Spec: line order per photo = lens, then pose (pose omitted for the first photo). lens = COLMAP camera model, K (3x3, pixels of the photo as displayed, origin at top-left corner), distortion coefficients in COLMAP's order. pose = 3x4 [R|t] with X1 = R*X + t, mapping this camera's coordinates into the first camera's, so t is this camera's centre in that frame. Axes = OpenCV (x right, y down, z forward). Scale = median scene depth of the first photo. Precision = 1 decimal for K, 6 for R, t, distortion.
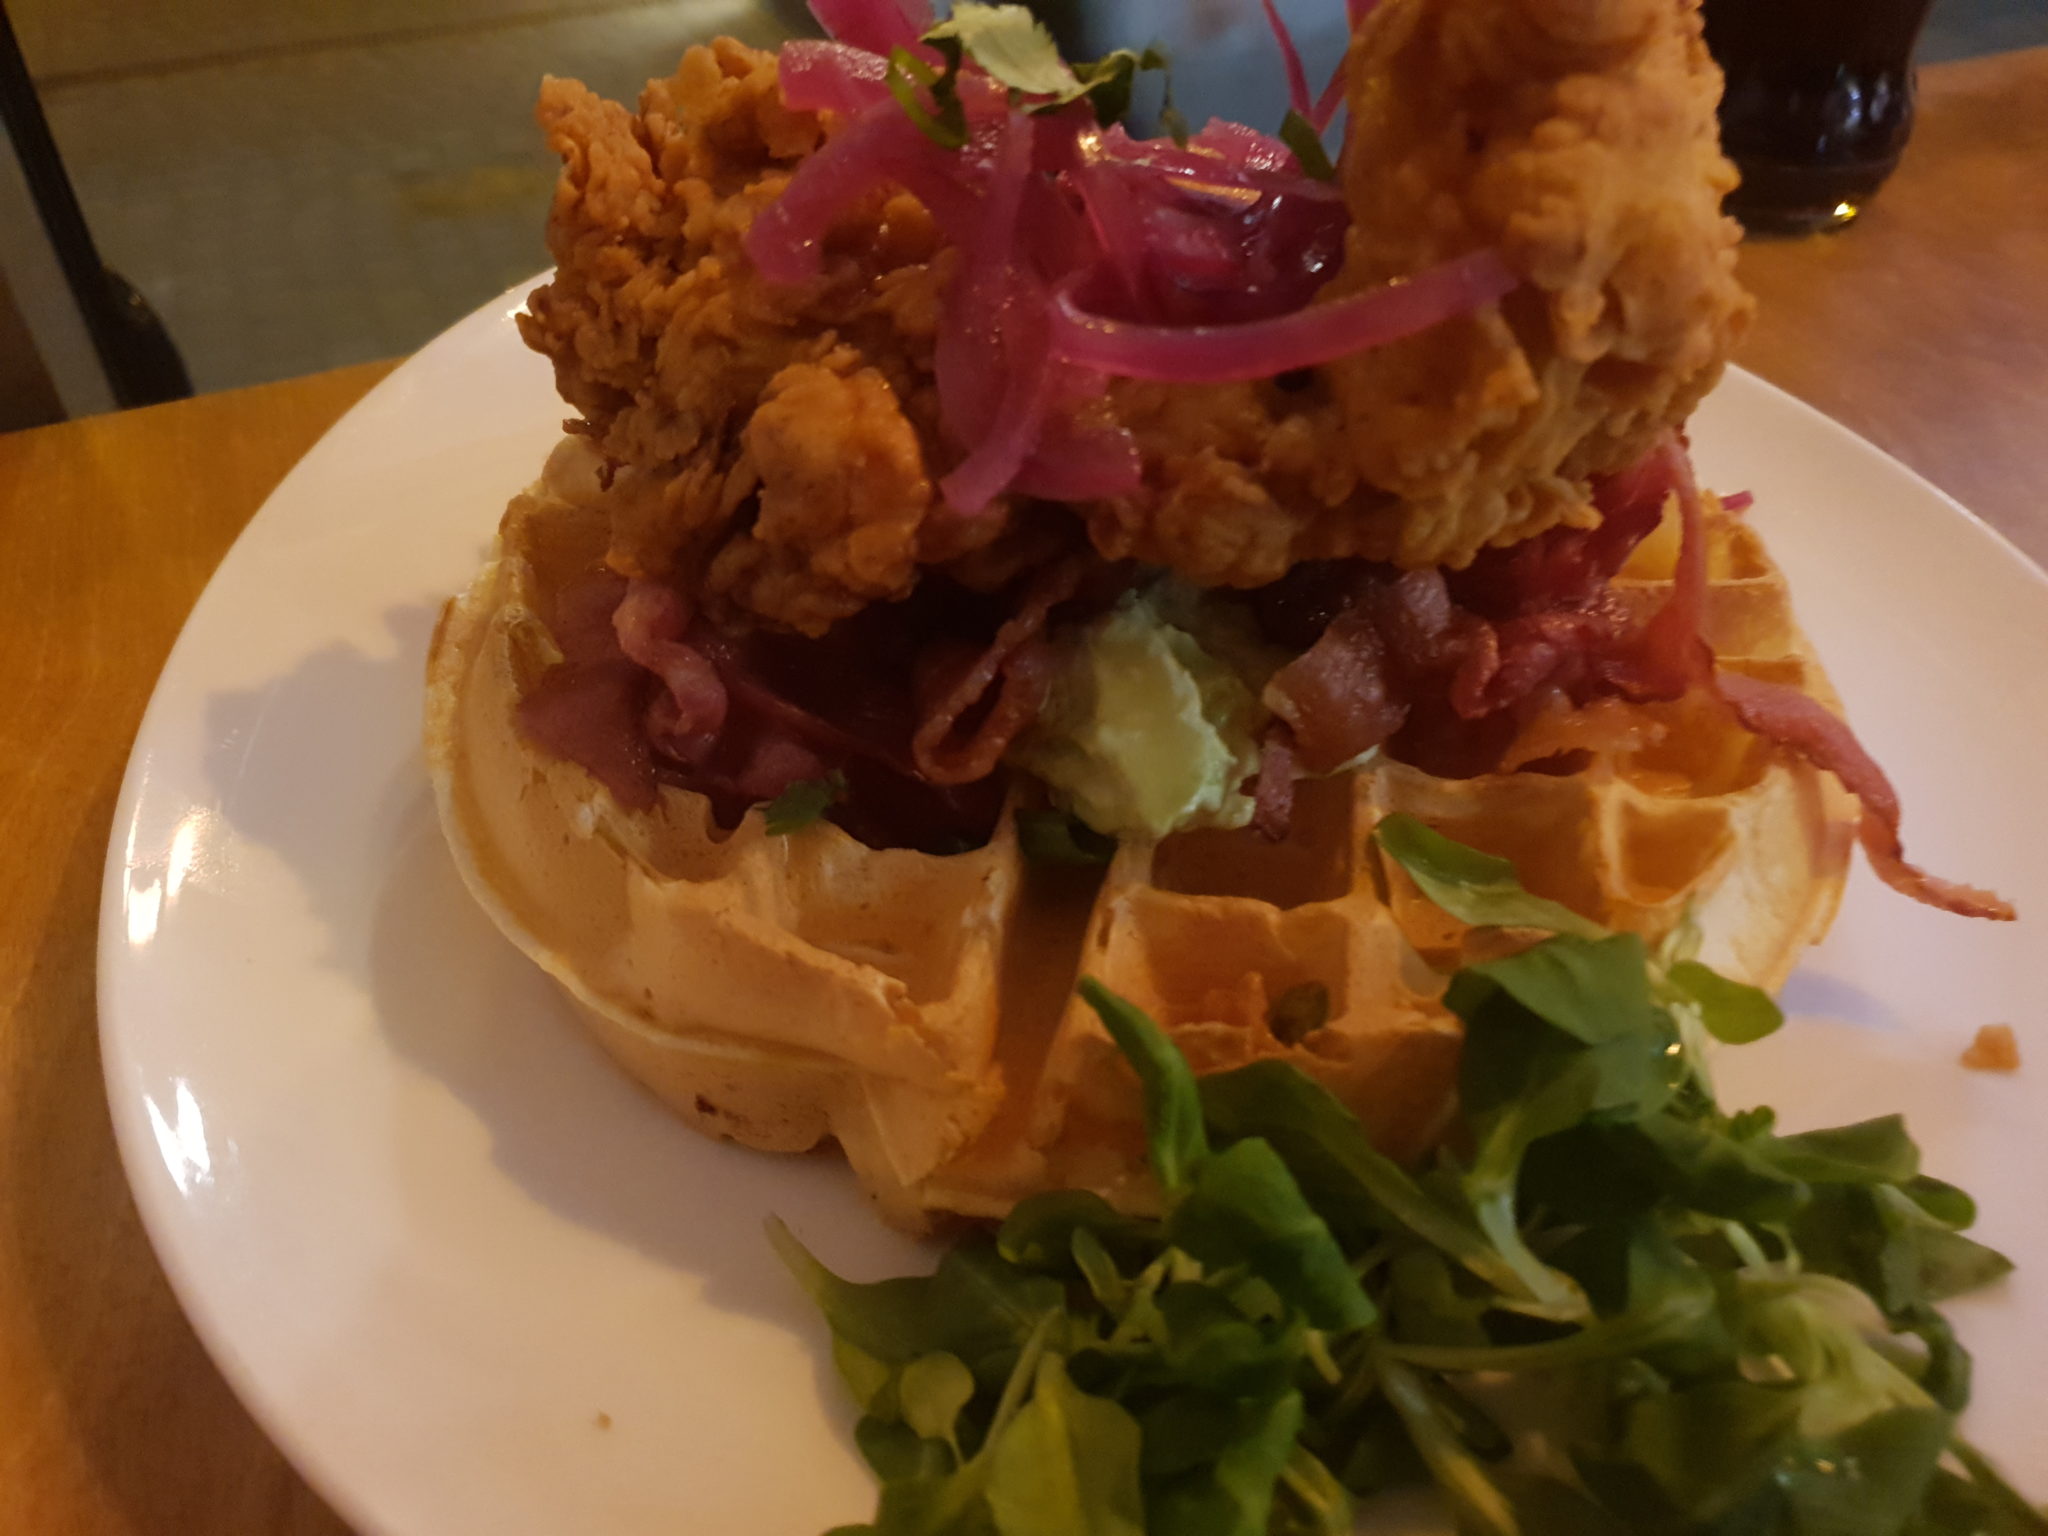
lens RADIAL K [[1689.8, 0, 1013.8], [0, 1689.8, 763.8], [0, 0, 1]] dist [-0.023551, -0.026068]
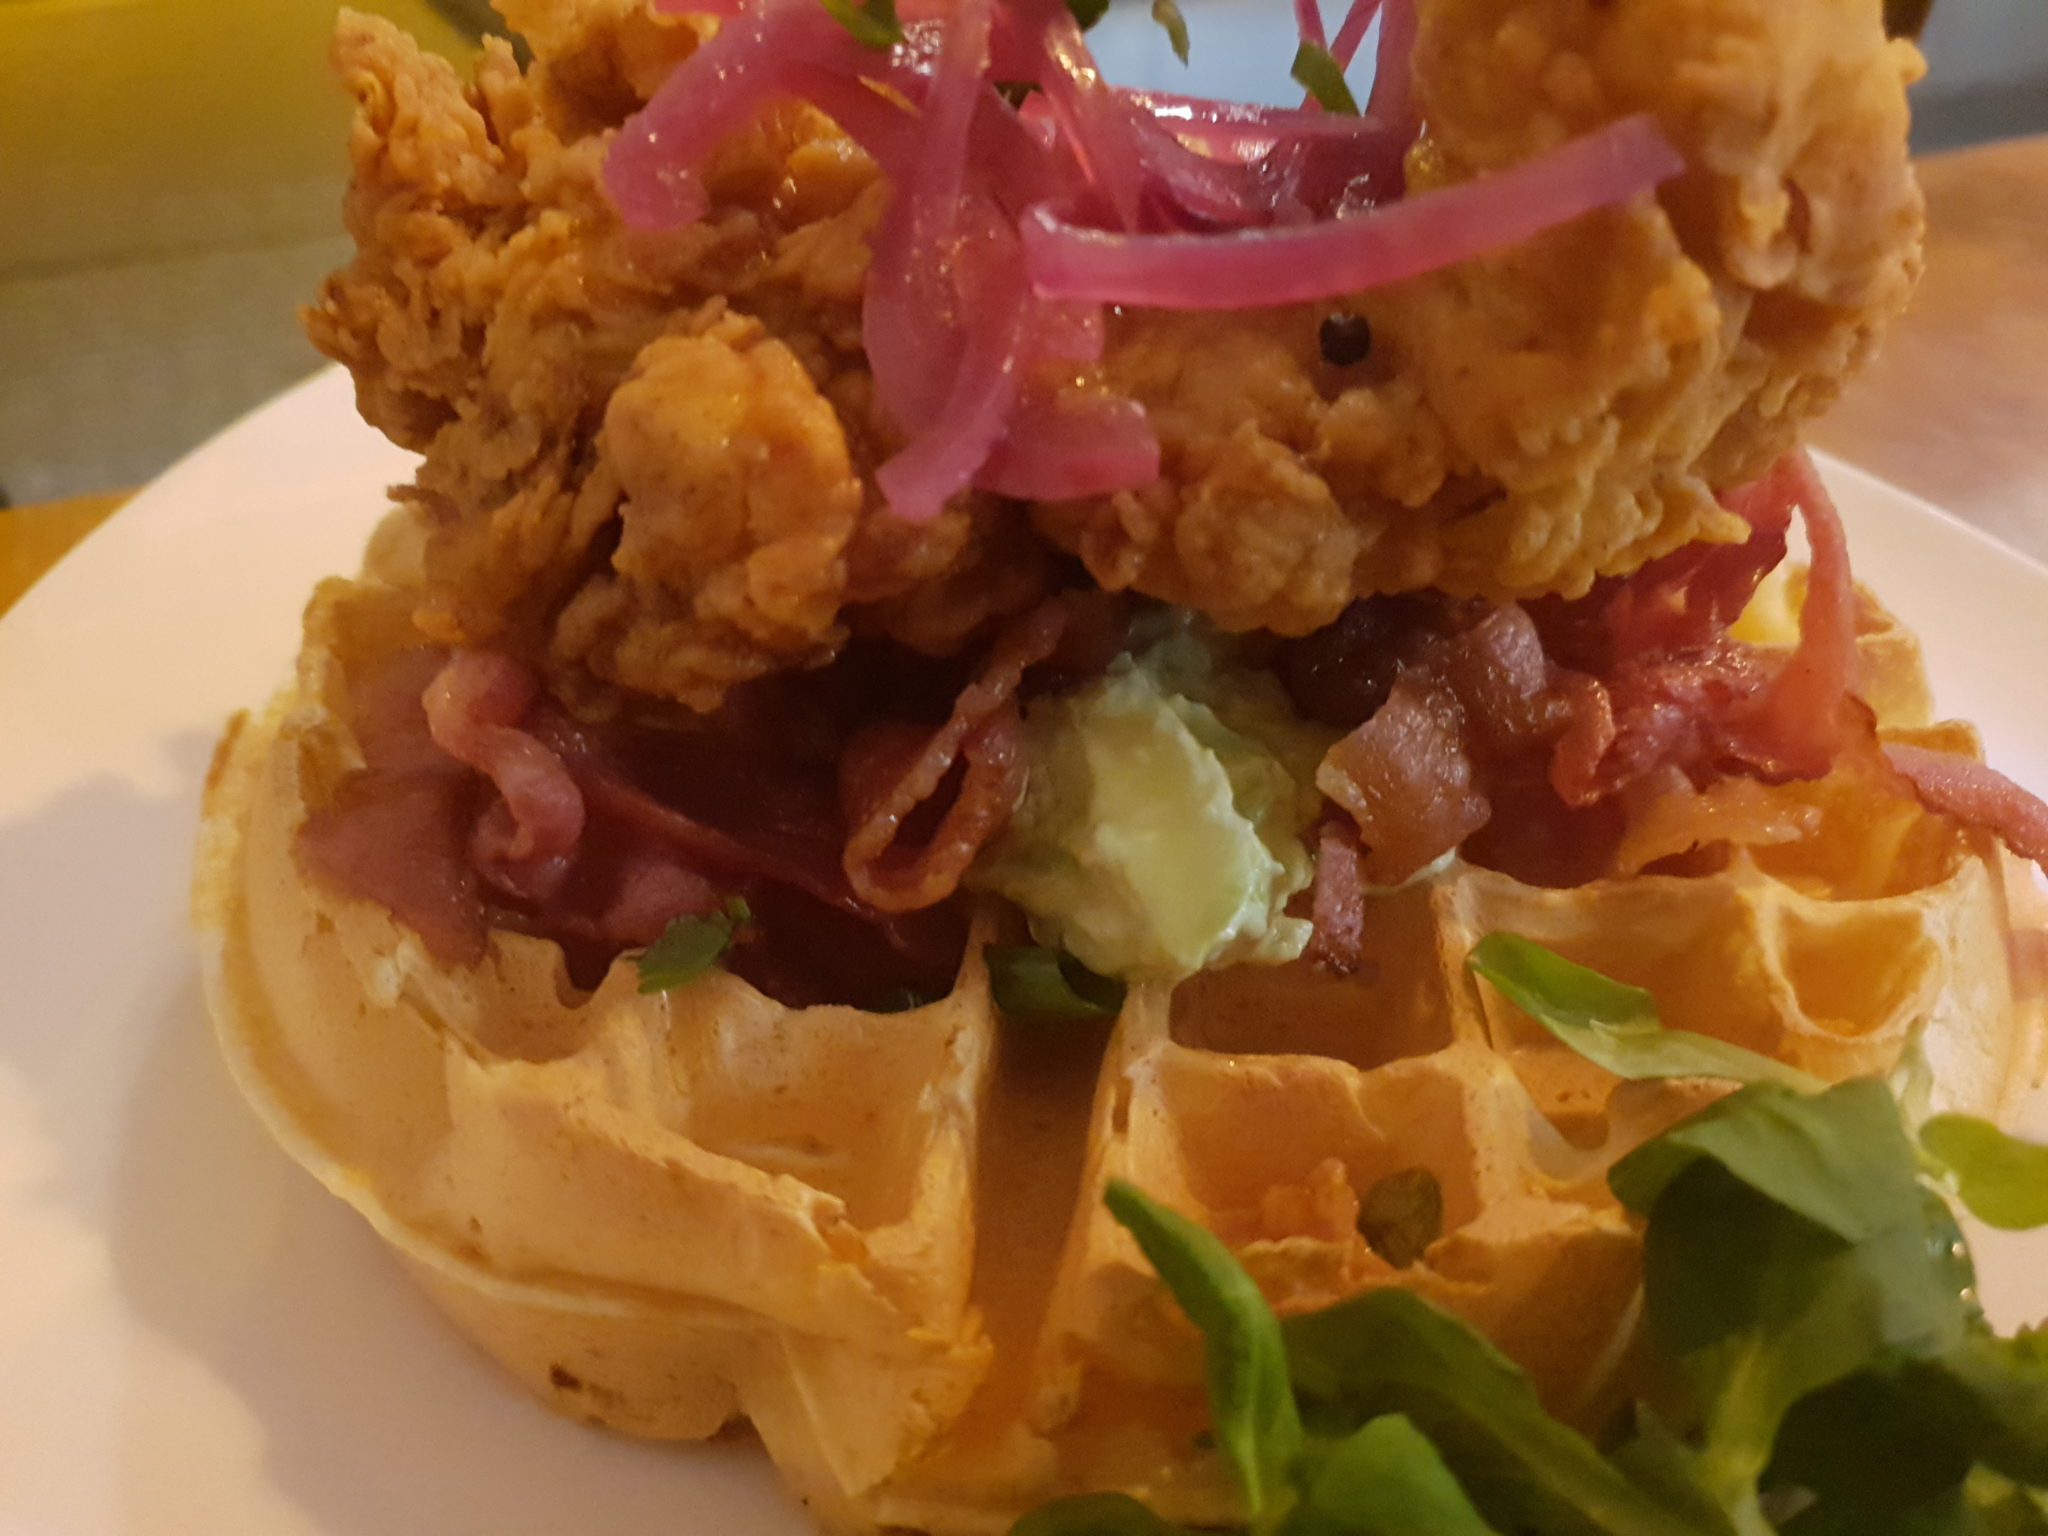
lens RADIAL K [[1689.8, 0, 1038.4], [0, 1689.8, 774.8], [0, 0, 1]] dist [-0.023551, -0.026068]
pose [[0.997431, -0.028646, 0.065662, -0.023109], [0.035012, 0.994577, -0.097934, 0.026584], [-0.062500, 0.099981, 0.993024, 0.273449]]
